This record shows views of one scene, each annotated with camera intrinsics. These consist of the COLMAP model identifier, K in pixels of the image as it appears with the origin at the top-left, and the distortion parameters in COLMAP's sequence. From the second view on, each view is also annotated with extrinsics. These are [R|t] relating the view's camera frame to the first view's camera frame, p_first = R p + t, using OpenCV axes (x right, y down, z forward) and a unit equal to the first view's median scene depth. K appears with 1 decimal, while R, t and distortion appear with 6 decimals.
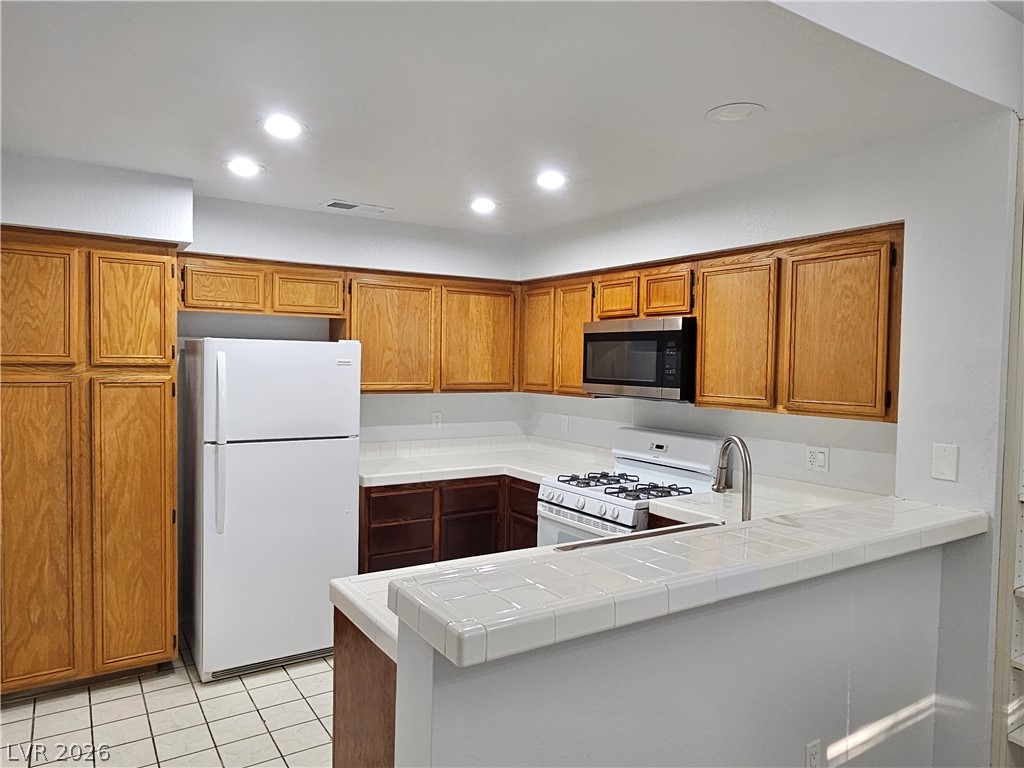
lens RADIAL K [[678.5, 0, 513.7], [0, 678.5, 386.3], [0, 0, 1]] dist [0.001128, -0.002052]
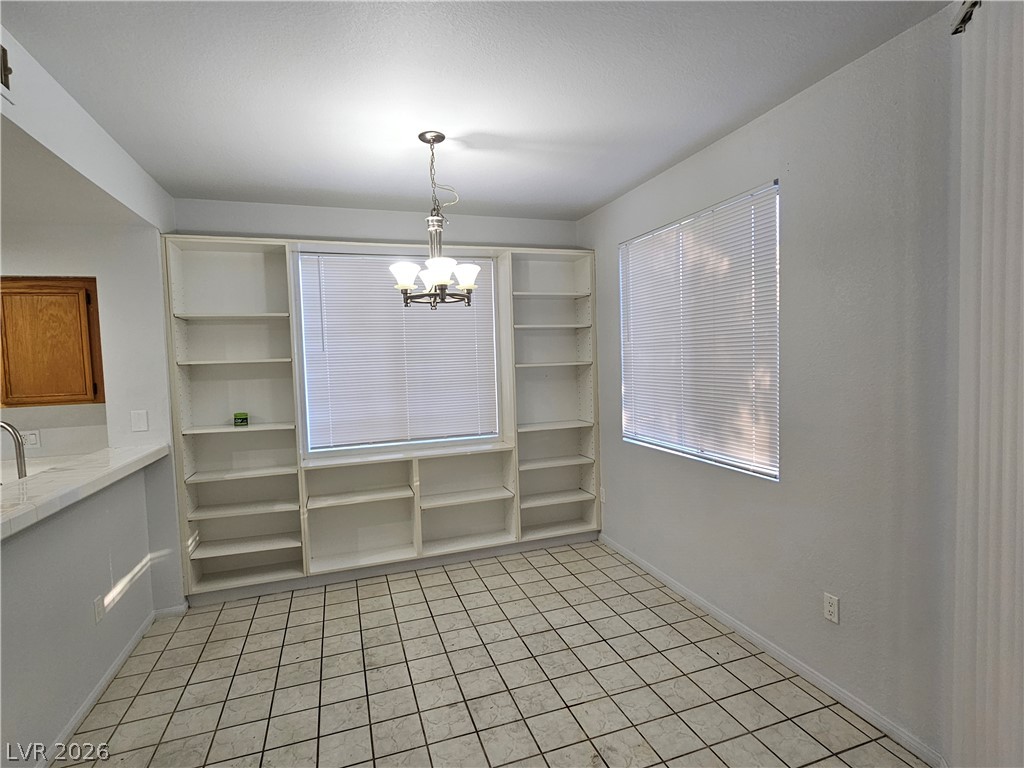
lens RADIAL K [[517.5, 0, 512.0], [0, 517.5, 384.0], [0, 0, 1]] dist [0.000701, 0.000075]
pose [[0.243039, -0.072378, 0.967312, -0.378413], [0.074943, 0.995633, 0.055667, 0.014188], [-0.967117, 0.058964, 0.247402, -0.237090]]
